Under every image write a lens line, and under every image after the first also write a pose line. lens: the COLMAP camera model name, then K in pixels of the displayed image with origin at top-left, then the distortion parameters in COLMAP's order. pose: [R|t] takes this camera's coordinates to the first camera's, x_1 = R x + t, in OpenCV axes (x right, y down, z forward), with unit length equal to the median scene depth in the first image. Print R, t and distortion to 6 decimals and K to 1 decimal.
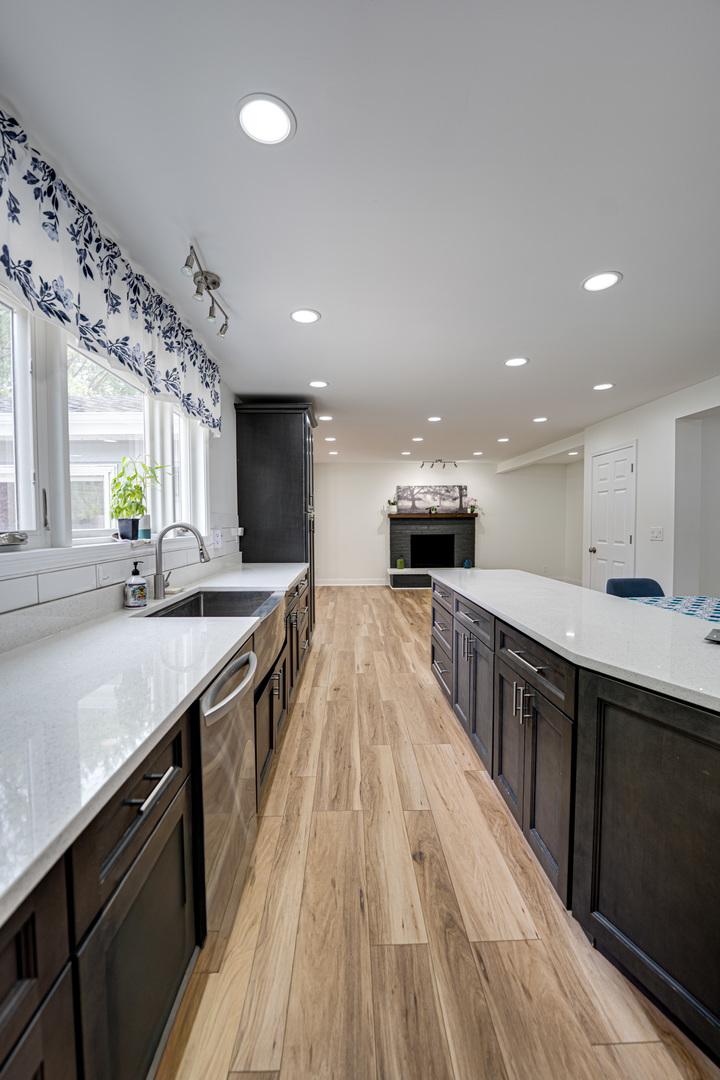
lens RADIAL K [[438.2, 0, 358.2], [0, 438.2, 540.6], [0, 0, 1]] dist [-0.028422, 0.000363]
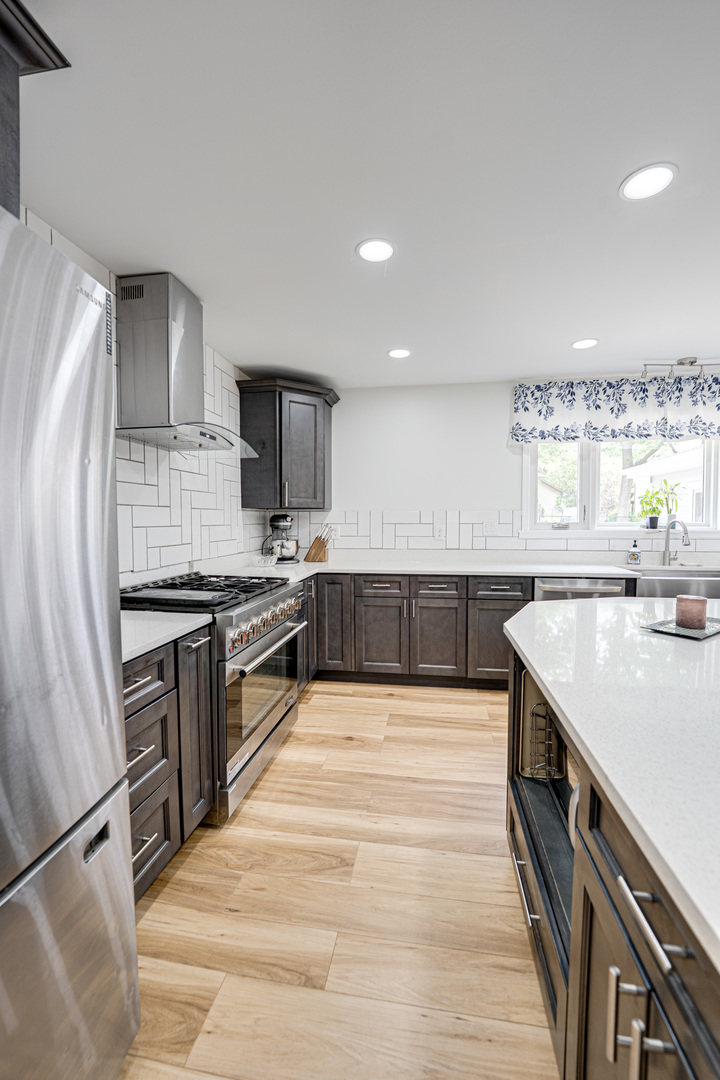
lens RADIAL K [[438.2, 0, 358.2], [0, 438.2, 540.6], [0, 0, 1]] dist [-0.028422, 0.000363]
pose [[-0.188964, 0.053895, -0.980504, 1.137290], [-0.037373, 0.997375, 0.062025, -0.015036], [0.981273, 0.048365, -0.186454, 0.136068]]
